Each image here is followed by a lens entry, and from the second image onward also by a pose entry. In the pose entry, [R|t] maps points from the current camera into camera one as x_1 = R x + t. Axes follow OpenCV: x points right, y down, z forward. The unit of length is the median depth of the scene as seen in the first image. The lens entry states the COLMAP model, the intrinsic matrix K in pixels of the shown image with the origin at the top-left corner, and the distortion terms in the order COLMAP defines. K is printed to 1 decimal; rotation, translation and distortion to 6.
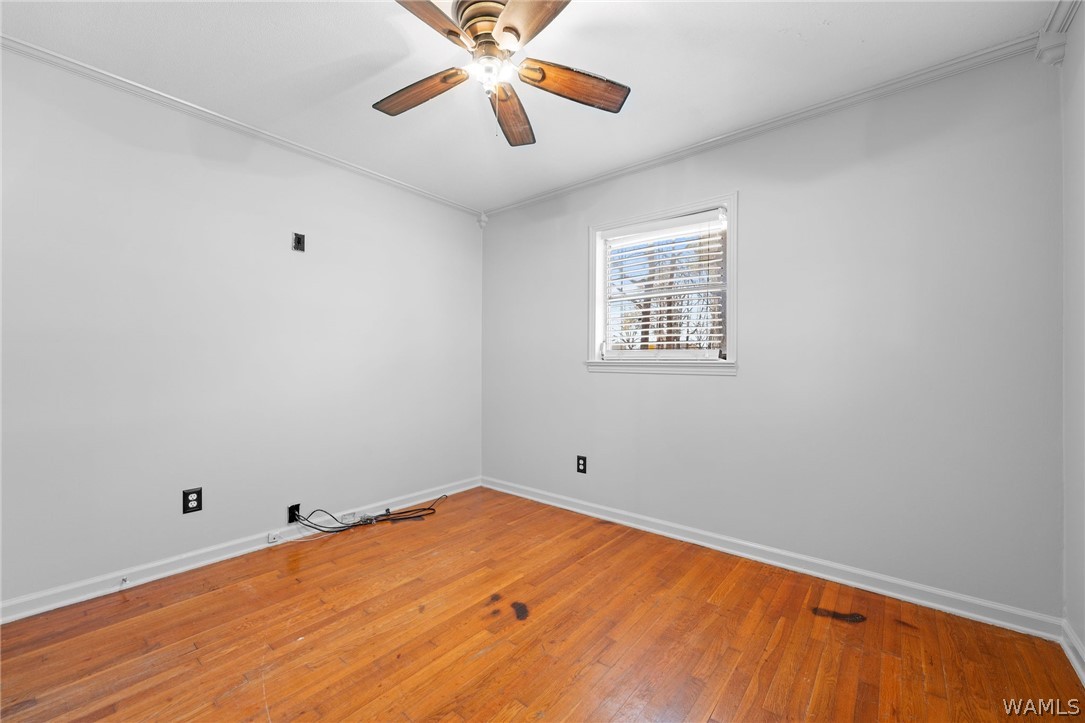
lens RADIAL K [[435.3, 0, 542.5], [0, 435.3, 361.5], [0, 0, 1]] dist [0.001469, 0.000086]
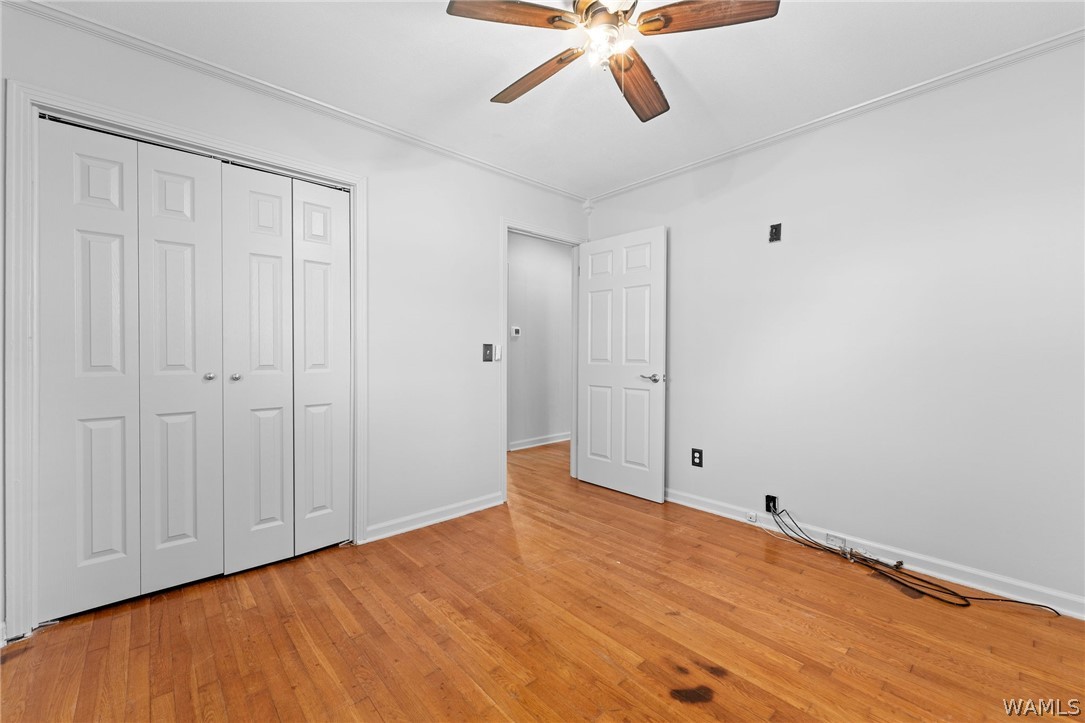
lens RADIAL K [[443.7, 0, 542.5], [0, 443.7, 361.5], [0, 0, 1]] dist [-0.001316, -0.000227]
pose [[-0.159303, 0.012100, -0.987156, 0.616338], [-0.000146, 0.999925, 0.012280, 0.007111], [0.987230, 0.002100, -0.159289, 0.753792]]
